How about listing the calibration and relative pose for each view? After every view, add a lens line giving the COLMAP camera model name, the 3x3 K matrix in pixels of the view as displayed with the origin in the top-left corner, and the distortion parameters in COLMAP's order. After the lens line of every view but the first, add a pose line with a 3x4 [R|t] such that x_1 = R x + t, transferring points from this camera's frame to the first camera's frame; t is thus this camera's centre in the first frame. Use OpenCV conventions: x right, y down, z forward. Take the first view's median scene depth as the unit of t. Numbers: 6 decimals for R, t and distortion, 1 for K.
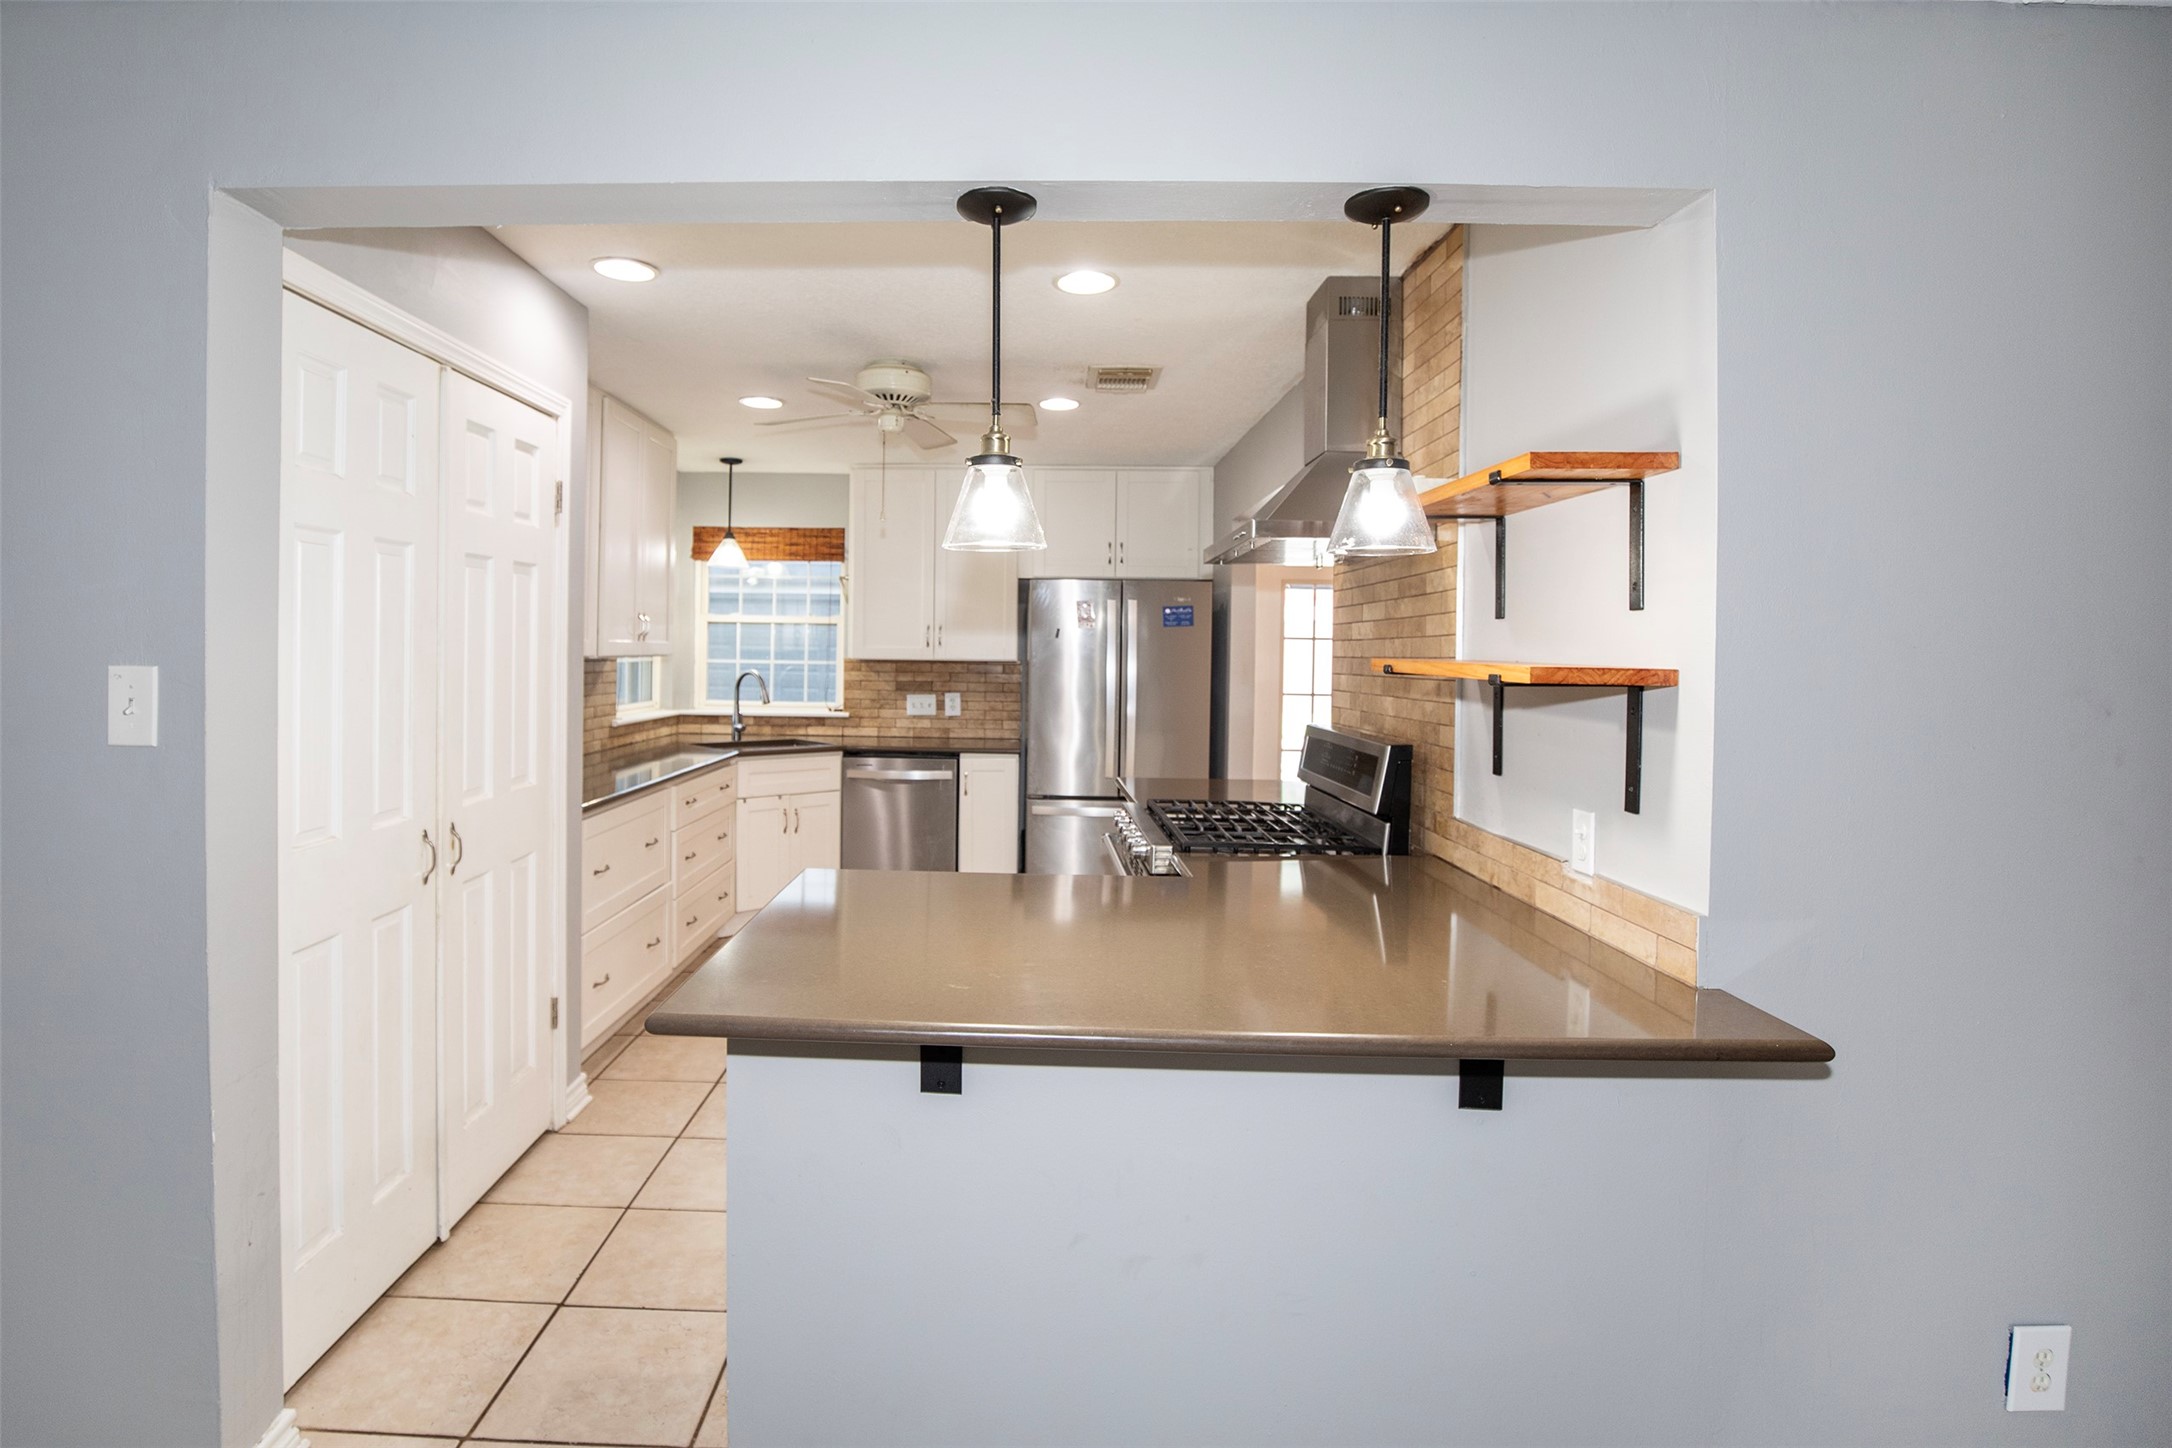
lens RADIAL K [[991.7, 0, 1053.3], [0, 991.7, 659.4], [0, 0, 1]] dist [-0.031699, 0.005657]
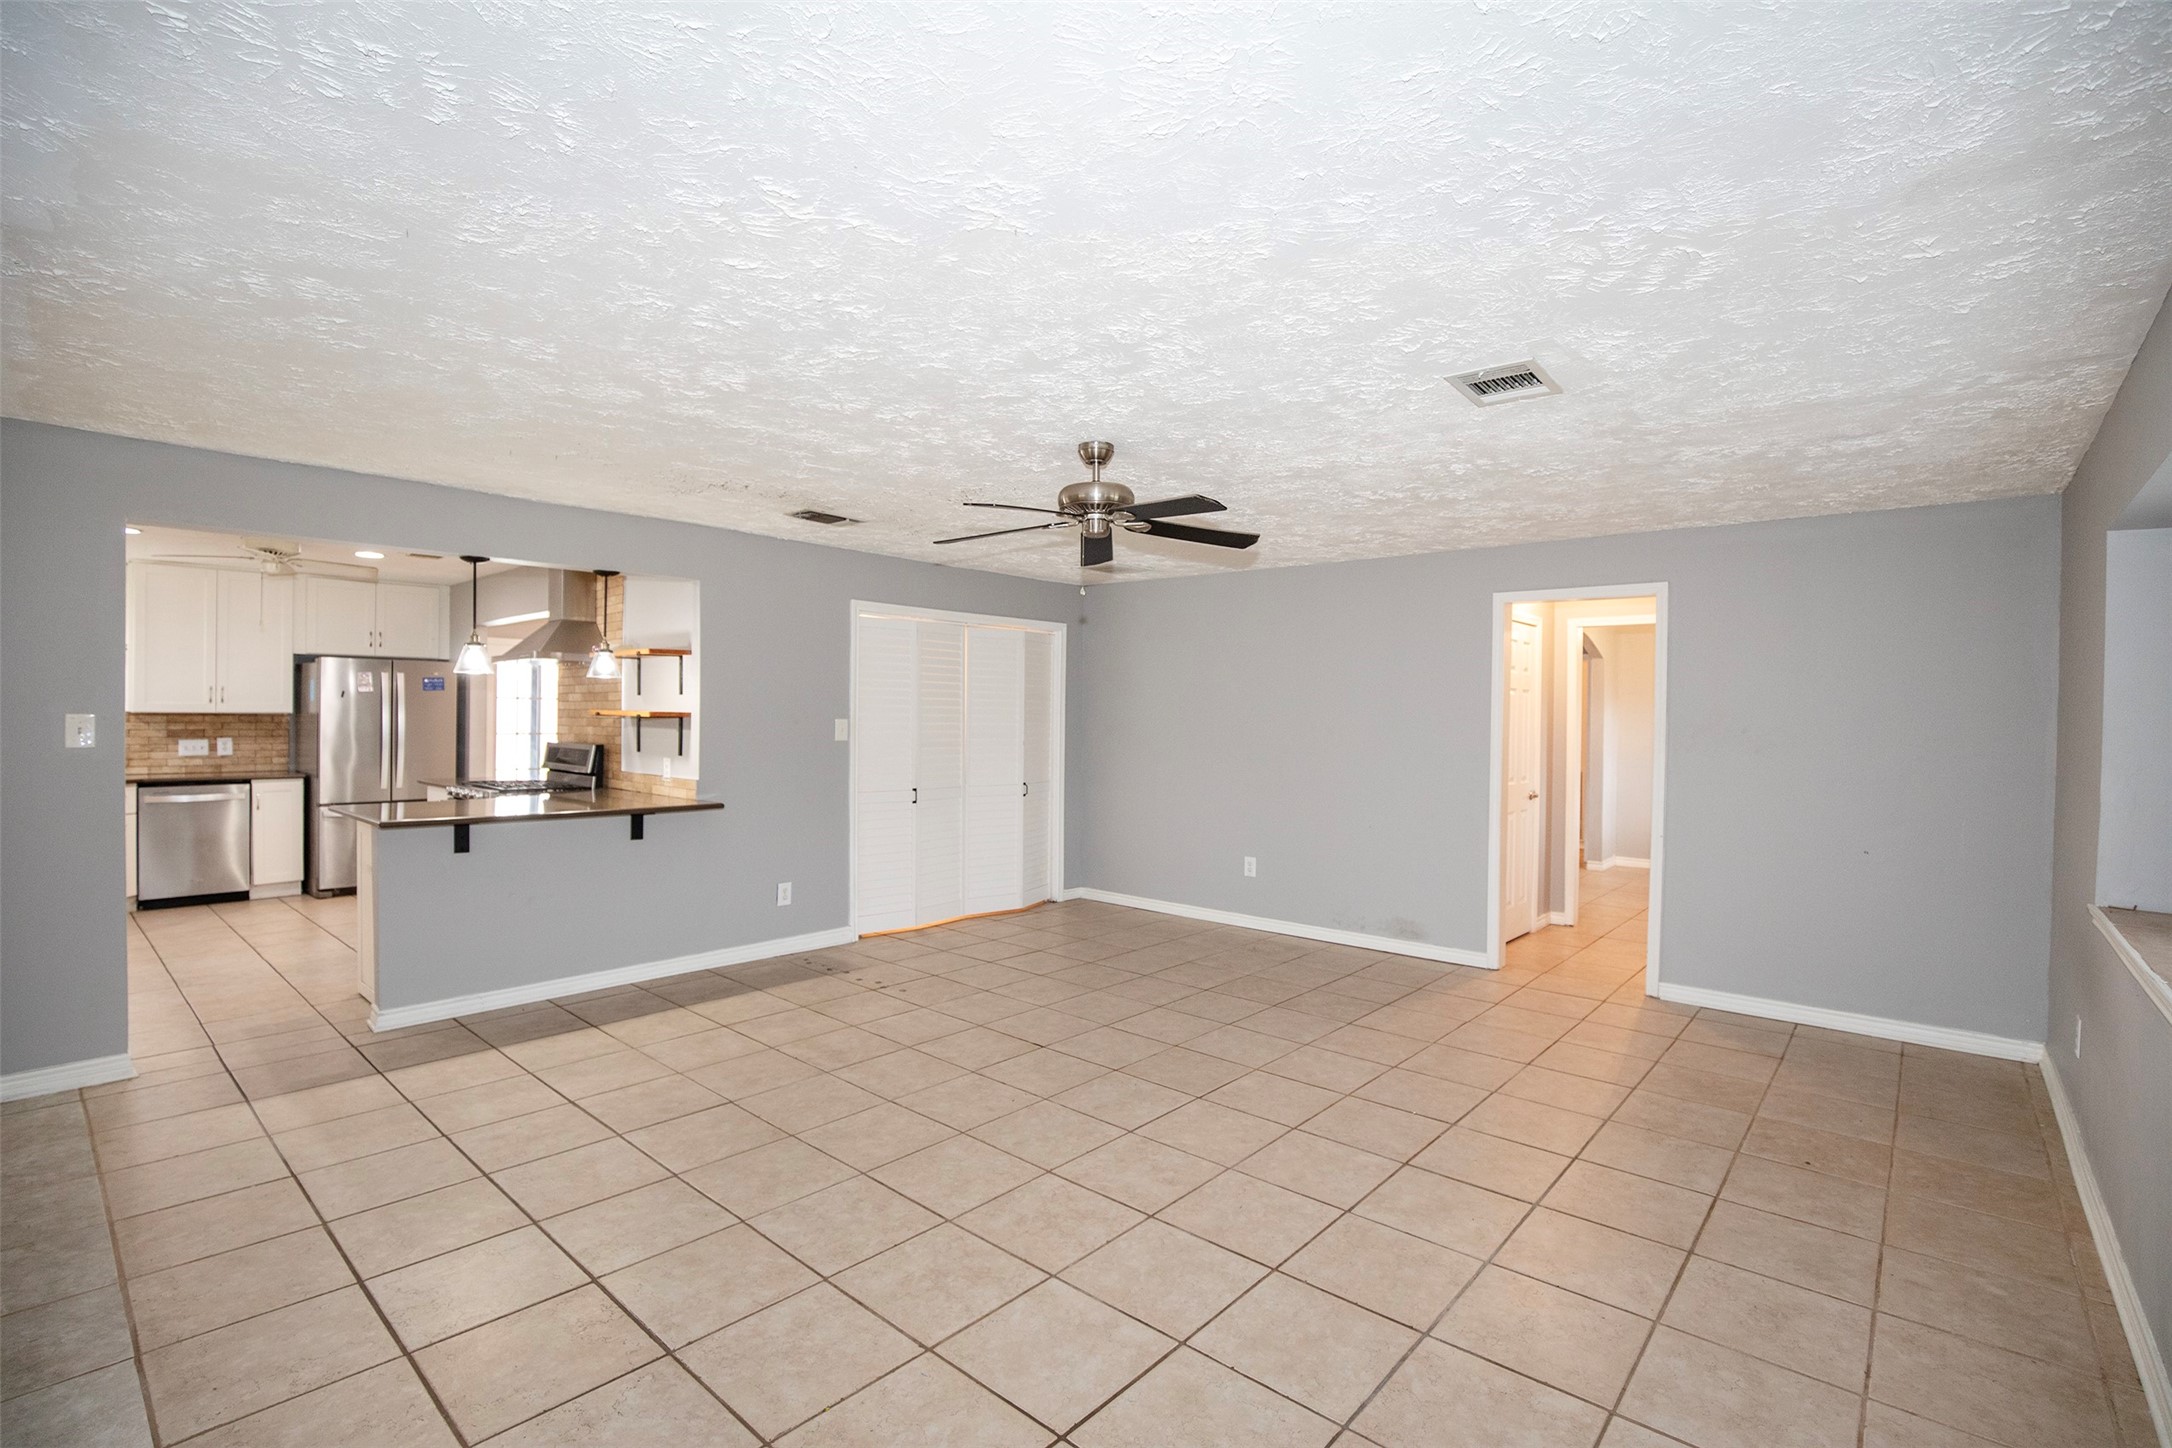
lens RADIAL K [[991.7, 0, 1086.5], [0, 991.7, 719.7], [0, 0, 1]] dist [-0.031699, 0.005657]
pose [[0.652460, -0.010791, 0.757746, -0.362856], [0.004686, 0.999937, 0.010205, 0.002219], [-0.757809, -0.003108, 0.652470, -0.773147]]
